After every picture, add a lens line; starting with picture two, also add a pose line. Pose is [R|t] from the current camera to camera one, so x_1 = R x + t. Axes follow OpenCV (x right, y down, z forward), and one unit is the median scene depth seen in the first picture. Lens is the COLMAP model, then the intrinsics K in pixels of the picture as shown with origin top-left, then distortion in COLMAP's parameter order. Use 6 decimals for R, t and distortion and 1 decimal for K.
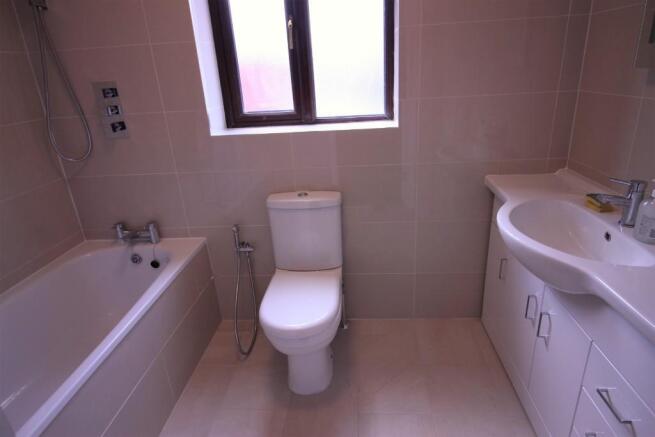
lens RADIAL K [[376.1, 0, 330.2], [0, 376.1, 218.2], [0, 0, 1]] dist [-0.003098, -0.003743]
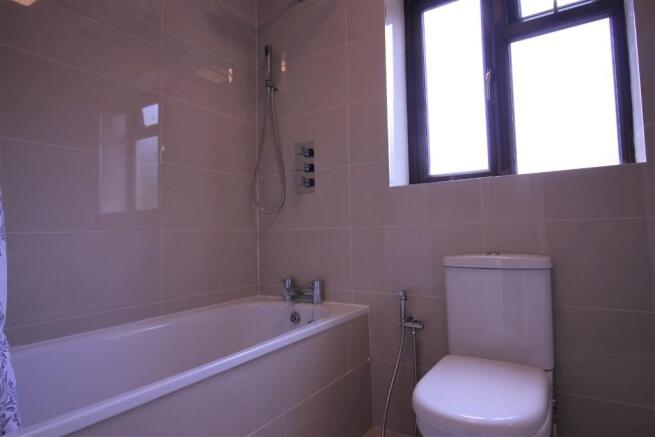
lens RADIAL K [[376.1, 0, 327.2], [0, 376.1, 217.0], [0, 0, 1]] dist [-0.003098, -0.003743]
pose [[0.871109, 0.012909, -0.490920, 0.006370], [-0.203480, 0.919294, -0.336891, 0.182443], [0.446950, 0.393361, 0.803432, 0.195179]]
